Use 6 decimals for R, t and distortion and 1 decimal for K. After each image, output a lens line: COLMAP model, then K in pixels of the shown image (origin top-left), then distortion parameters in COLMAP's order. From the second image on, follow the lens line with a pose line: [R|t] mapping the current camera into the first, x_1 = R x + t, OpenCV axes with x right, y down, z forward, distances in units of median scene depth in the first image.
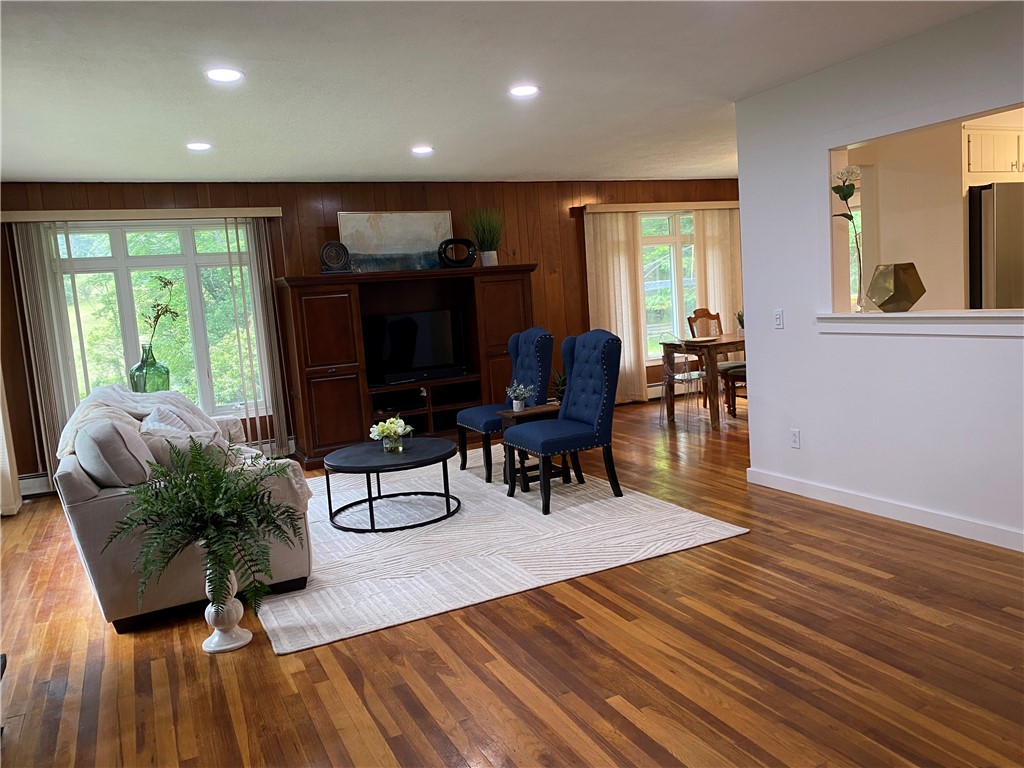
lens RADIAL K [[776.5, 0, 512.0], [0, 776.5, 384.0], [0, 0, 1]] dist [0.120495, -0.234170]
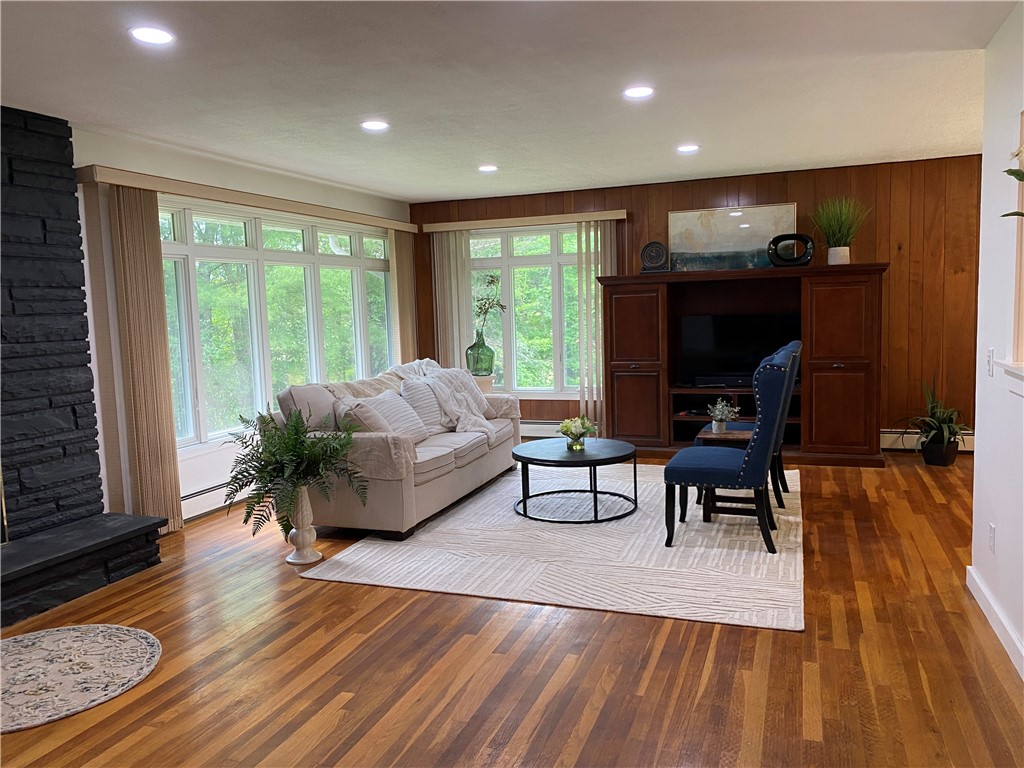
lens RADIAL K [[776.5, 0, 512.0], [0, 776.5, 384.0], [0, 0, 1]] dist [0.120495, -0.234170]
pose [[0.684241, 0.124825, -0.718494, 0.560515], [-0.103401, 0.991894, 0.073852, -0.073046], [0.721888, 0.023760, 0.691601, 0.218733]]
